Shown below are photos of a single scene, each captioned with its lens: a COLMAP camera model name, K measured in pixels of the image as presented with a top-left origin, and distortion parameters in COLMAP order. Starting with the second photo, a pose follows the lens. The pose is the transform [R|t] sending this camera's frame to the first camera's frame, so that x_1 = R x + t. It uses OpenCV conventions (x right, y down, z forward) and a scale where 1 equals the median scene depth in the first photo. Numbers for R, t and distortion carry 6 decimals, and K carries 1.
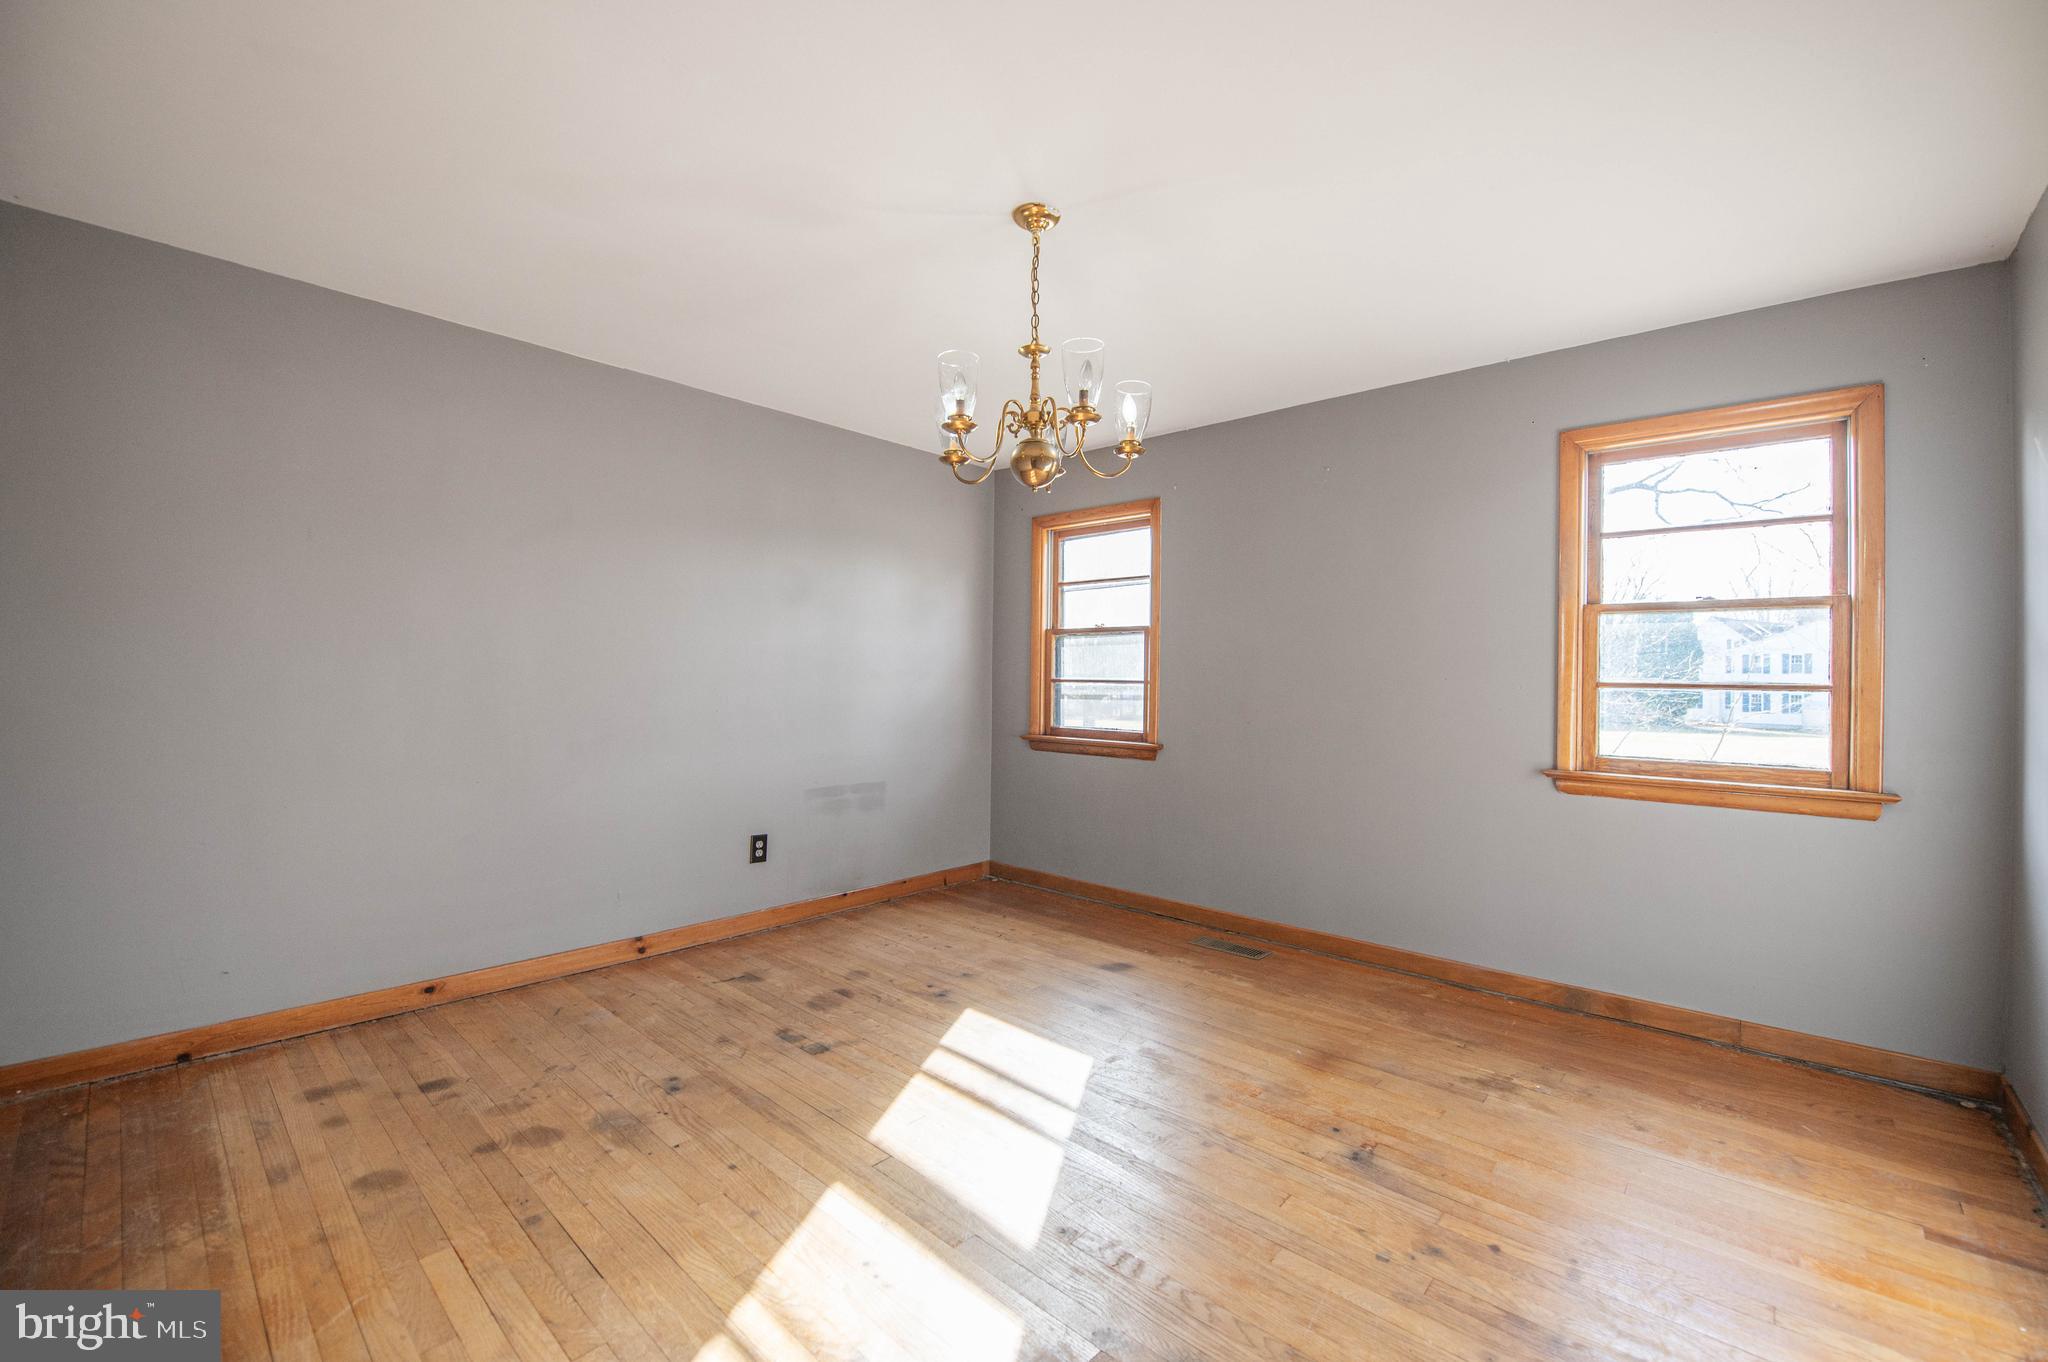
lens RADIAL K [[832.9, 0, 1037.7], [0, 832.9, 666.0], [0, 0, 1]] dist [-0.015500, -0.001487]
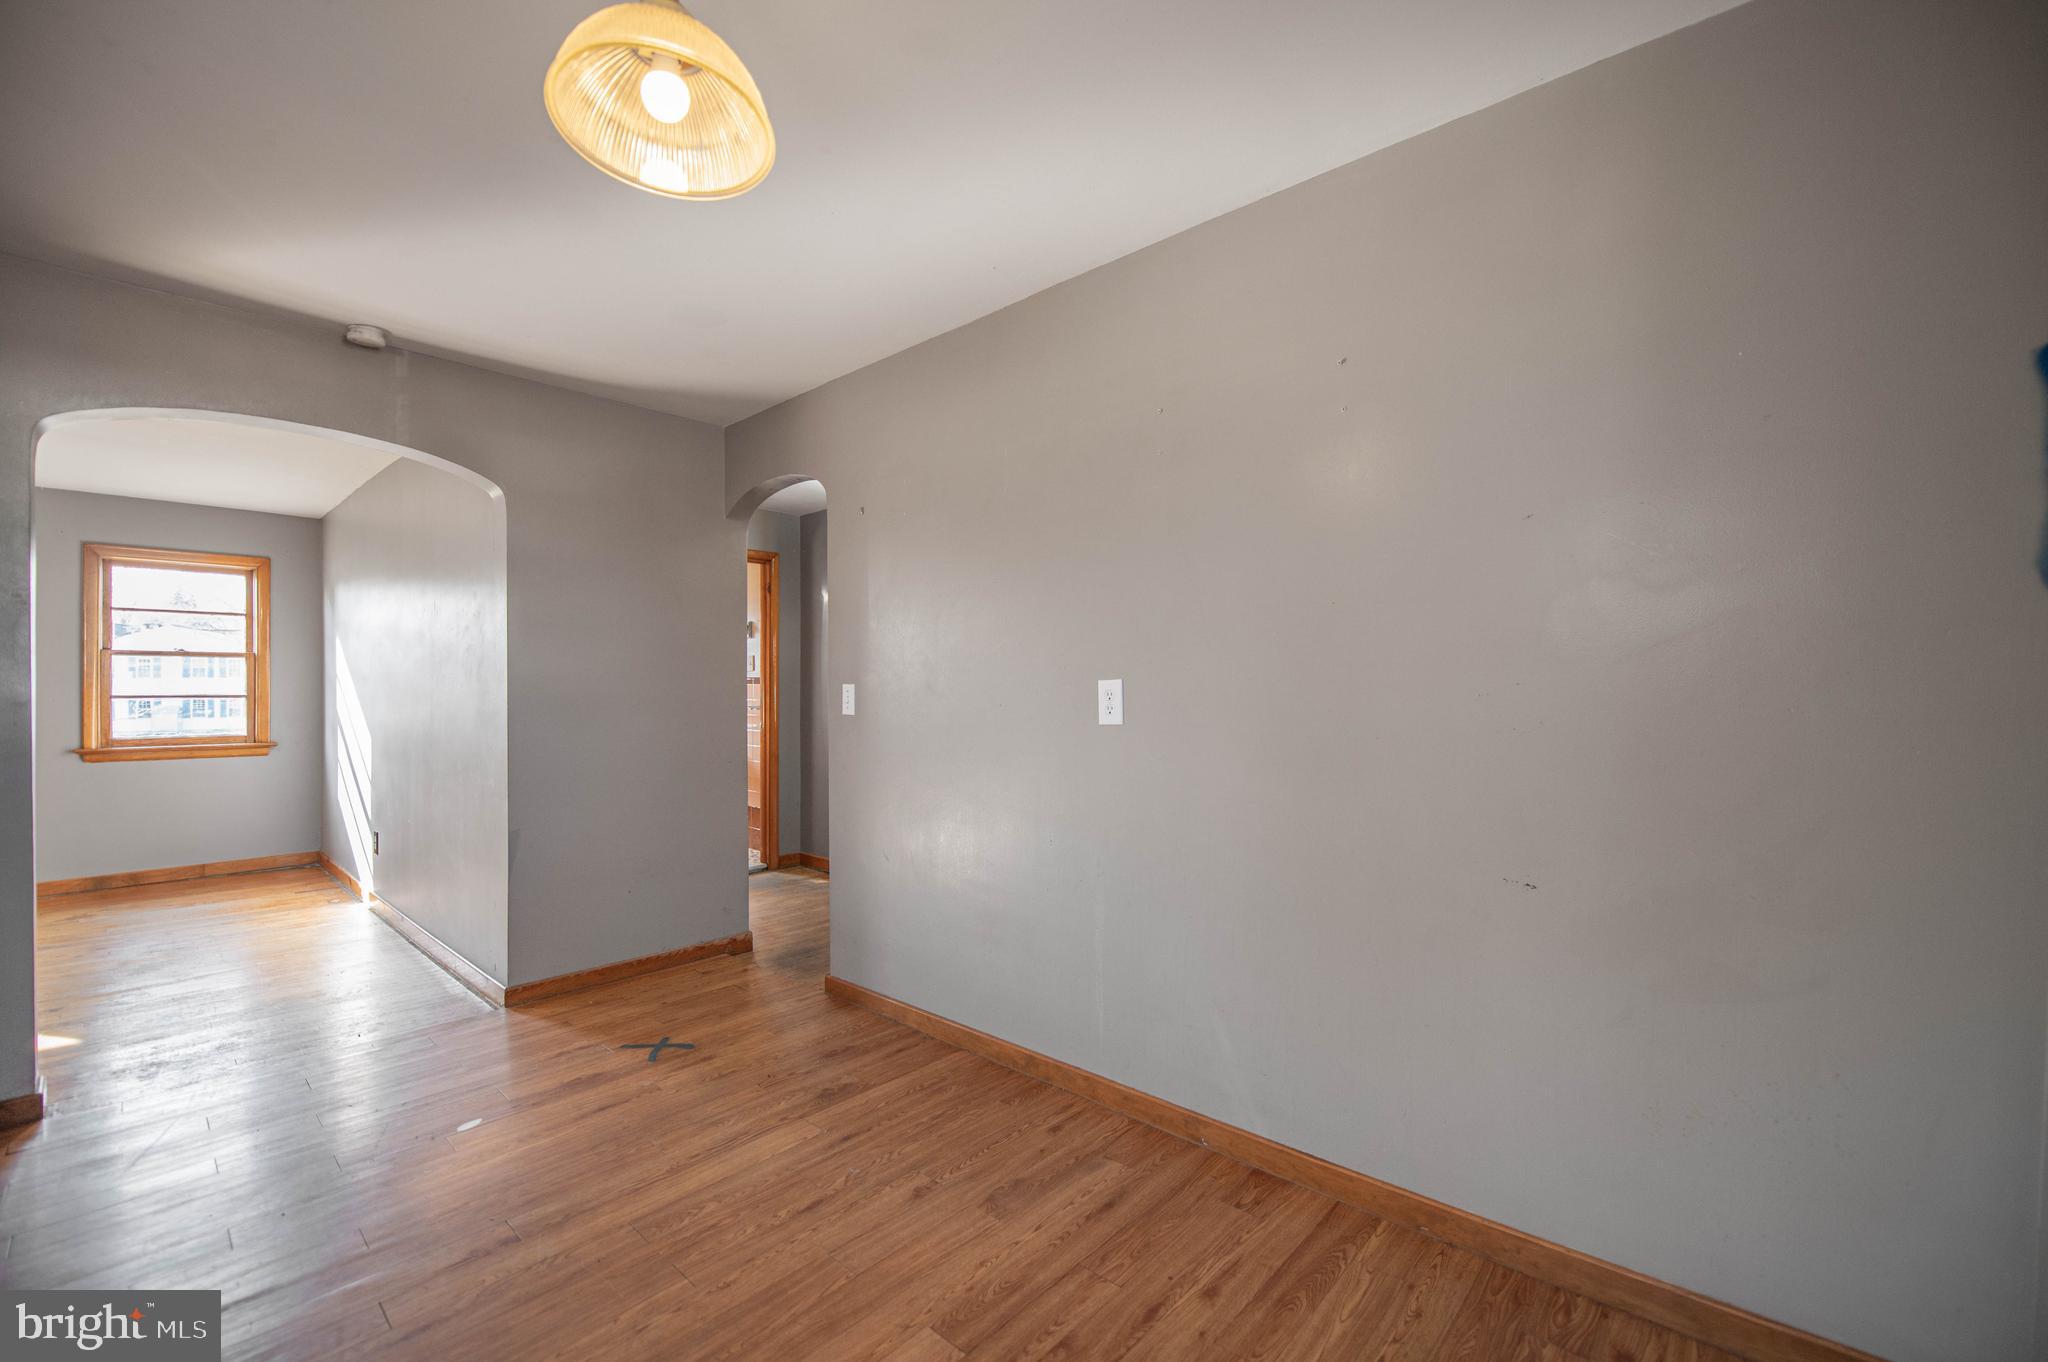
lens RADIAL K [[832.9, 0, 1040.7], [0, 832.9, 692.5], [0, 0, 1]] dist [-0.015500, -0.001487]
pose [[0.019187, -0.015469, 0.999696, -1.064412], [-0.005954, 0.999861, 0.015586, -0.026355], [-0.999798, -0.006251, 0.019092, -1.048374]]
